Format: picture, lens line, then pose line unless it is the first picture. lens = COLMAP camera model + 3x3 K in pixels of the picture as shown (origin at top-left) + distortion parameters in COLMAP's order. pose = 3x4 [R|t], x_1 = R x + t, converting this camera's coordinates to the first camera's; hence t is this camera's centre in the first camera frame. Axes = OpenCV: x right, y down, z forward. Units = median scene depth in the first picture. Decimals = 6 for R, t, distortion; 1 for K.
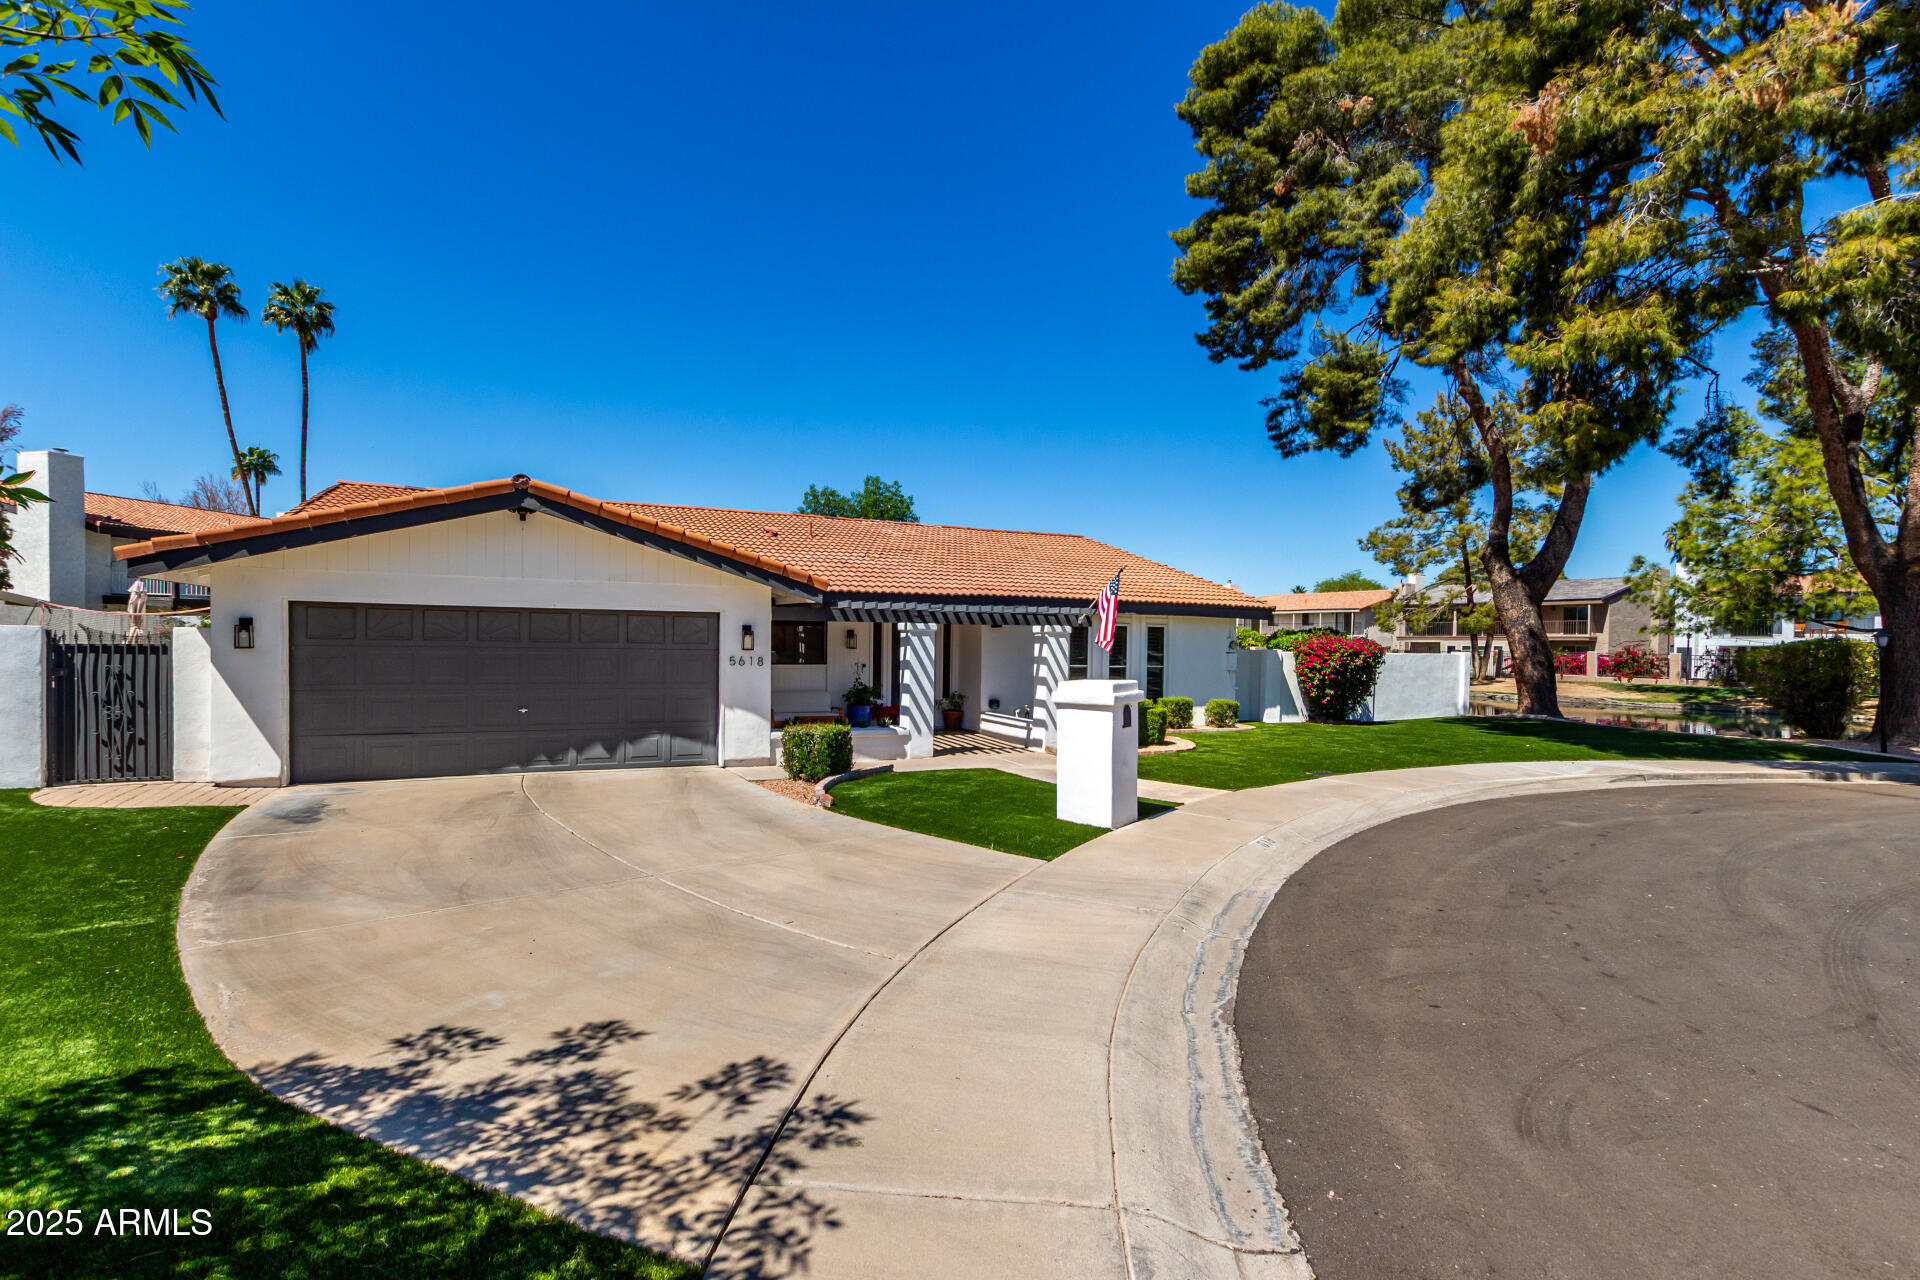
lens RADIAL K [[902.8, 0, 960.0], [0, 902.8, 649.7], [0, 0, 1]] dist [0.005077, -0.000023]
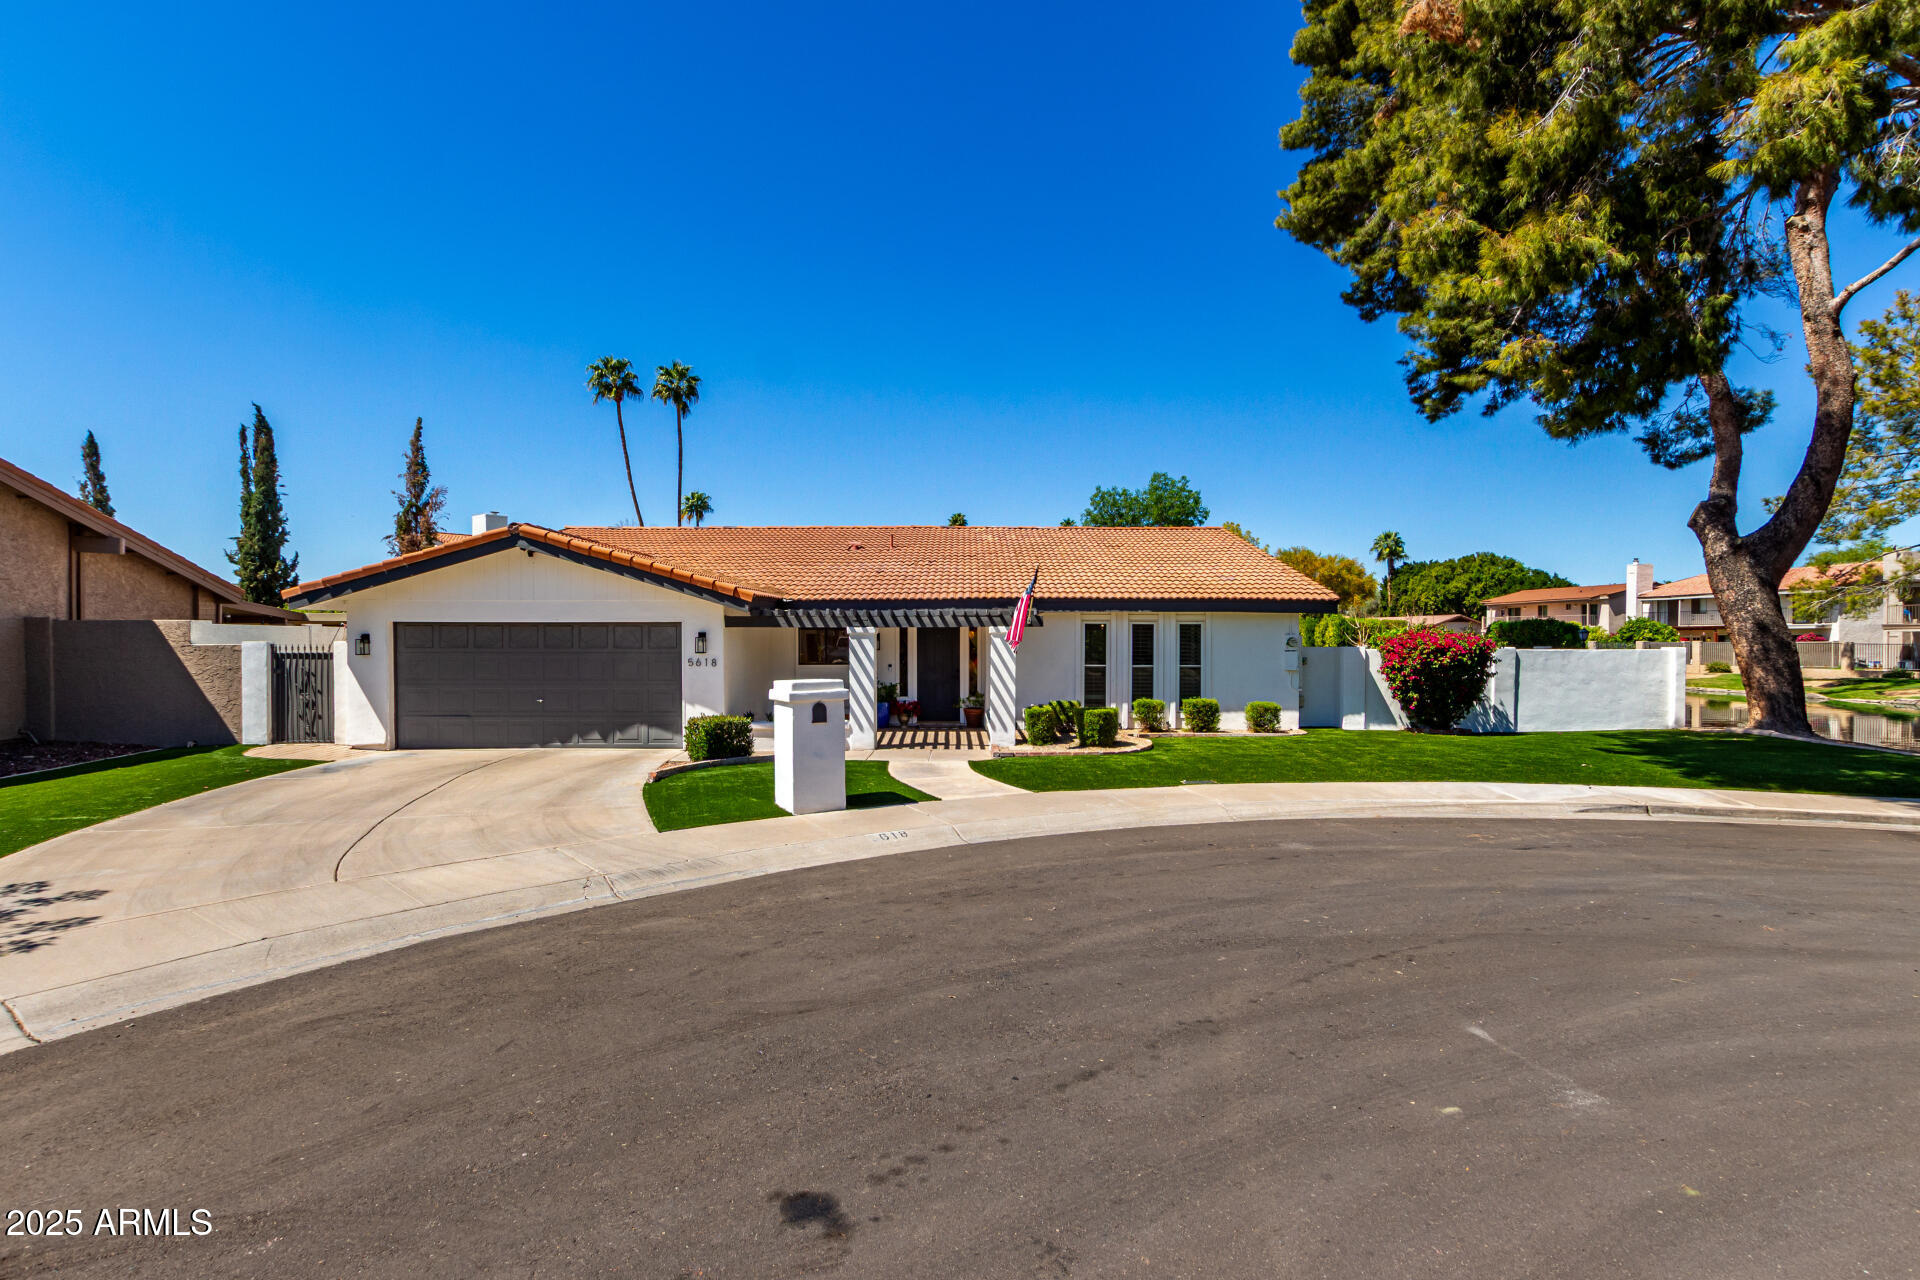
lens RADIAL K [[913.3, 0, 960.0], [0, 913.3, 640.0], [0, 0, 1]] dist [-0.000785, -0.000698]
pose [[0.907115, -0.013560, -0.420664, 0.346884], [0.009249, 0.999882, -0.012287, 0.000677], [0.420781, 0.007255, 0.907133, 0.030800]]
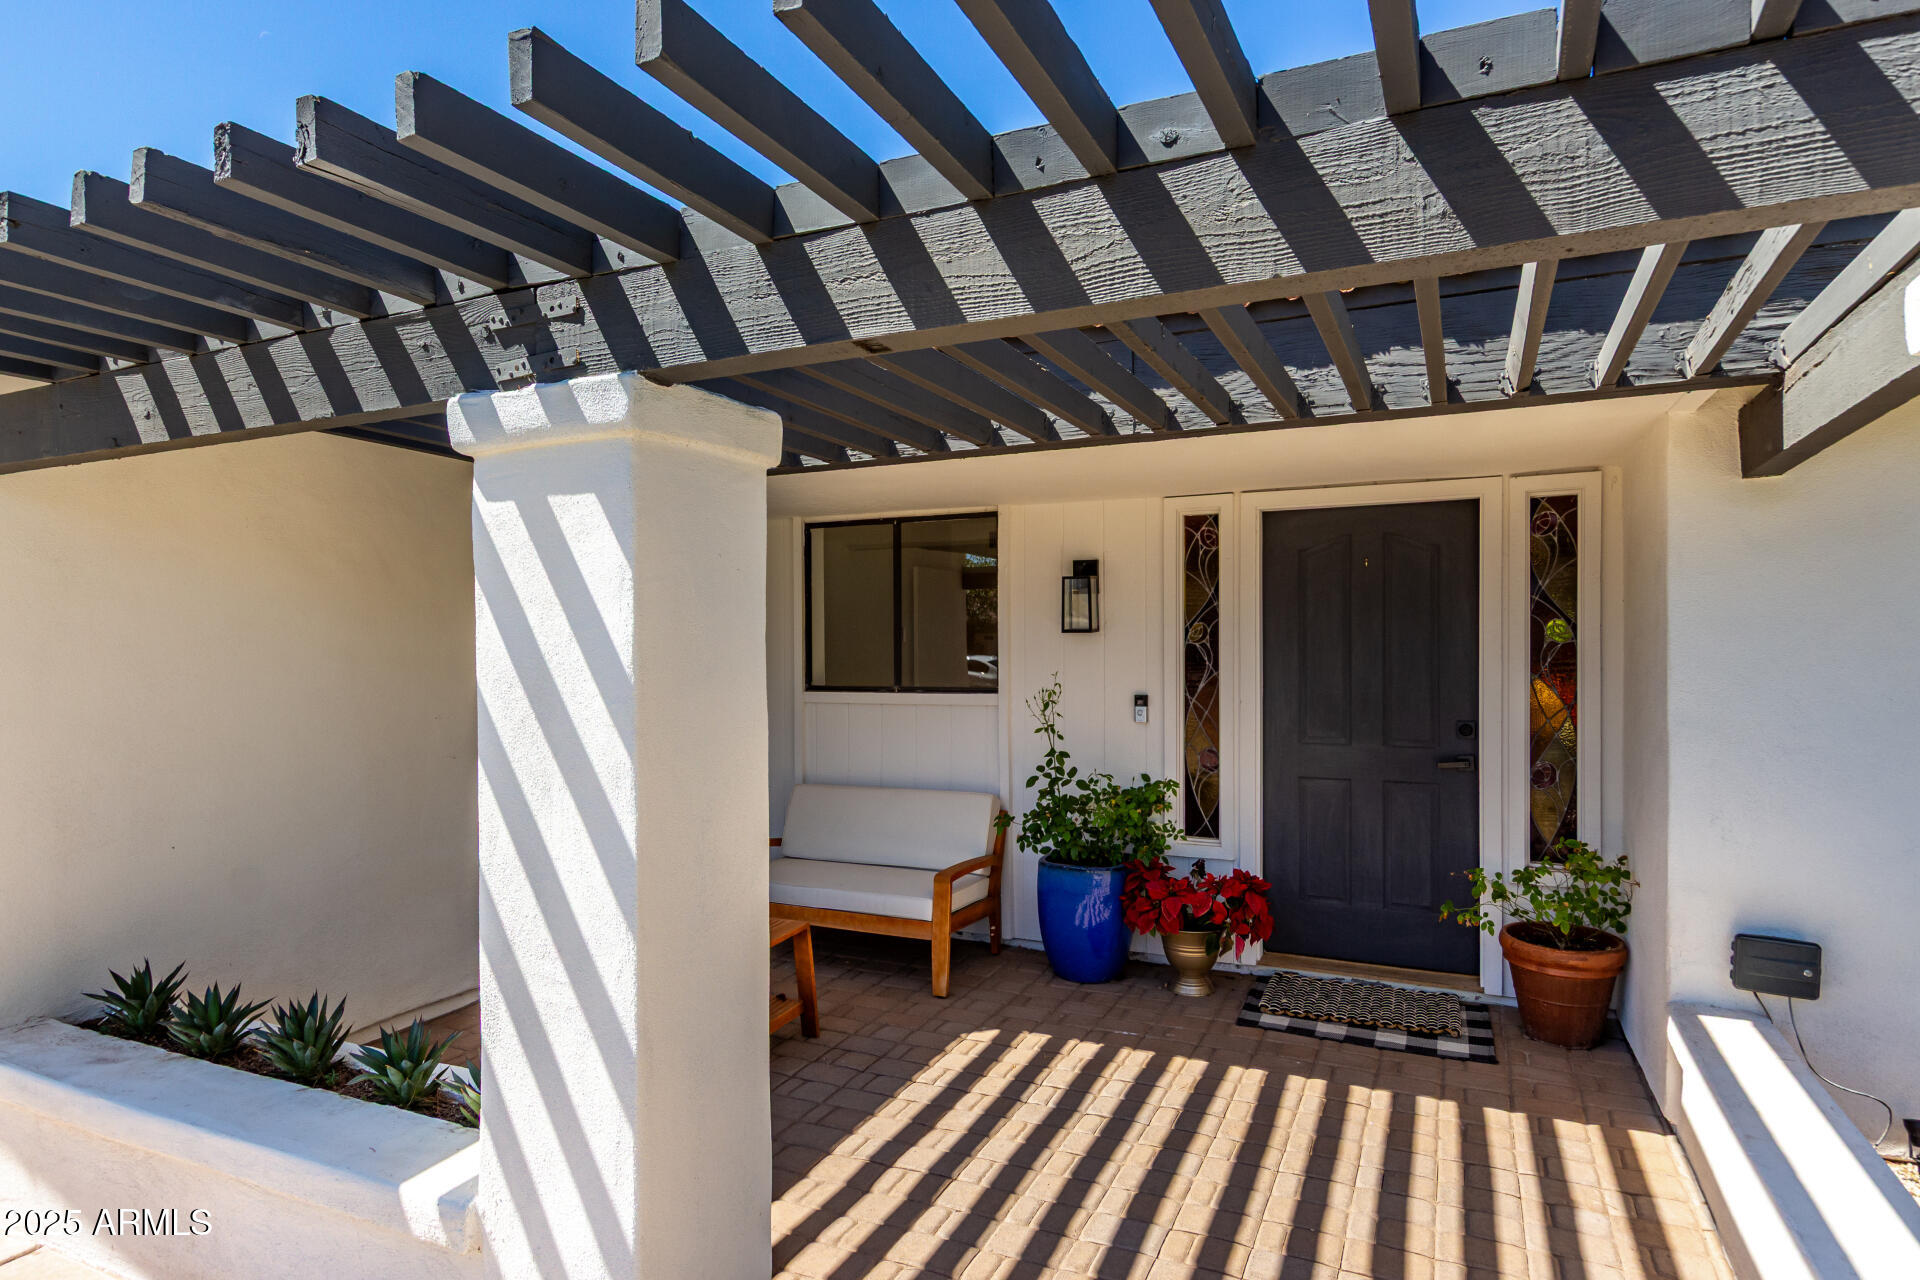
lens RADIAL K [[1078.9, 0, 960.0], [0, 1078.9, 640.0], [0, 0, 1]] dist [0.023330, -0.000259]
pose [[0.633847, -0.017490, -0.773261, 0.074420], [0.002295, 0.999782, -0.020732, 0.005932], [0.773455, 0.011366, 0.633749, 0.618158]]
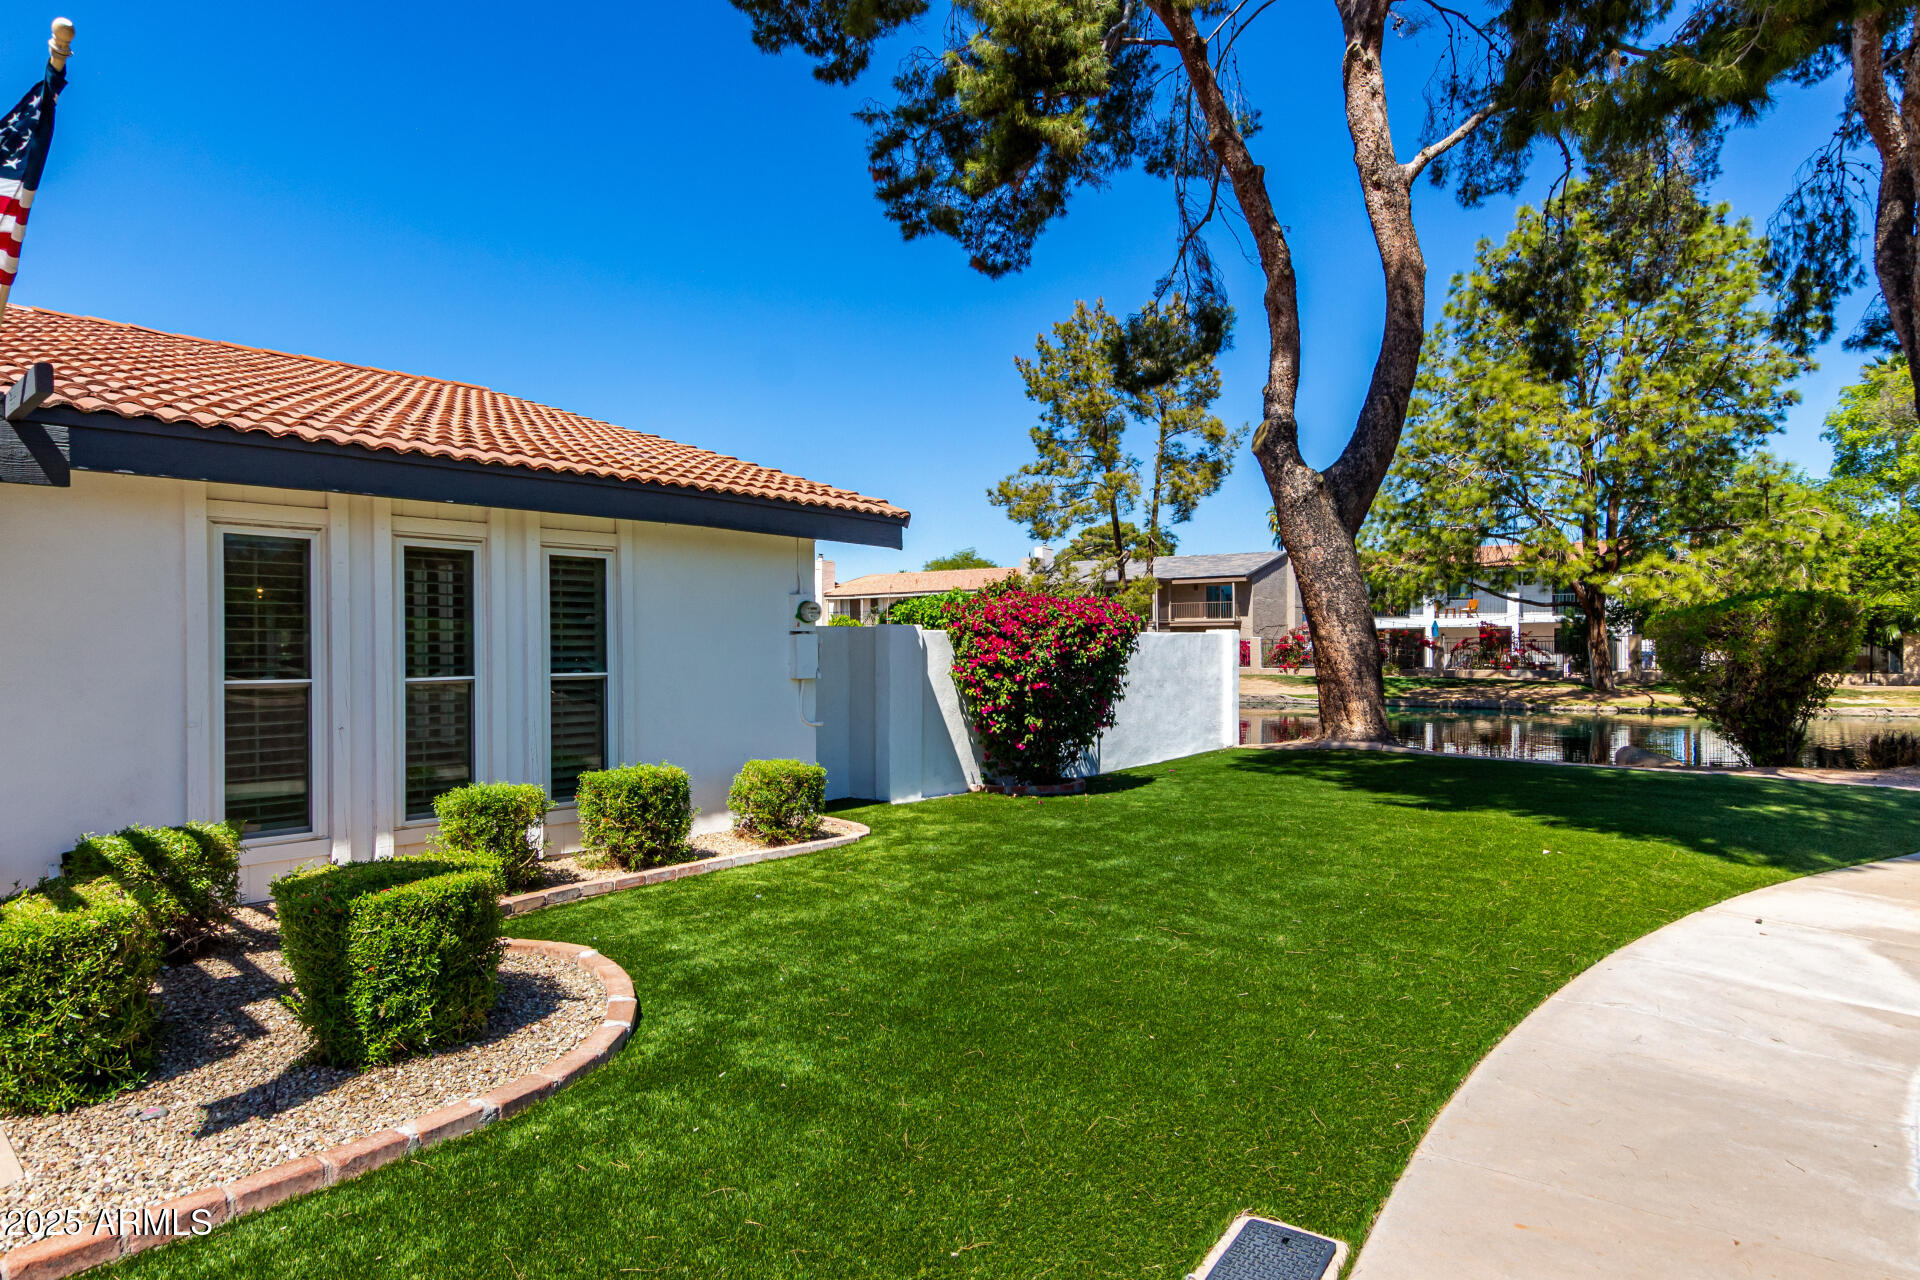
lens RADIAL K [[1078.9, 0, 960.0], [0, 1078.9, 640.0], [0, 0, 1]] dist [0.023330, -0.000259]
pose [[0.915489, -0.018806, 0.401904, 0.160499], [0.023304, 0.999709, -0.006305, 0.009845], [-0.401668, 0.015138, 0.915660, 0.501842]]
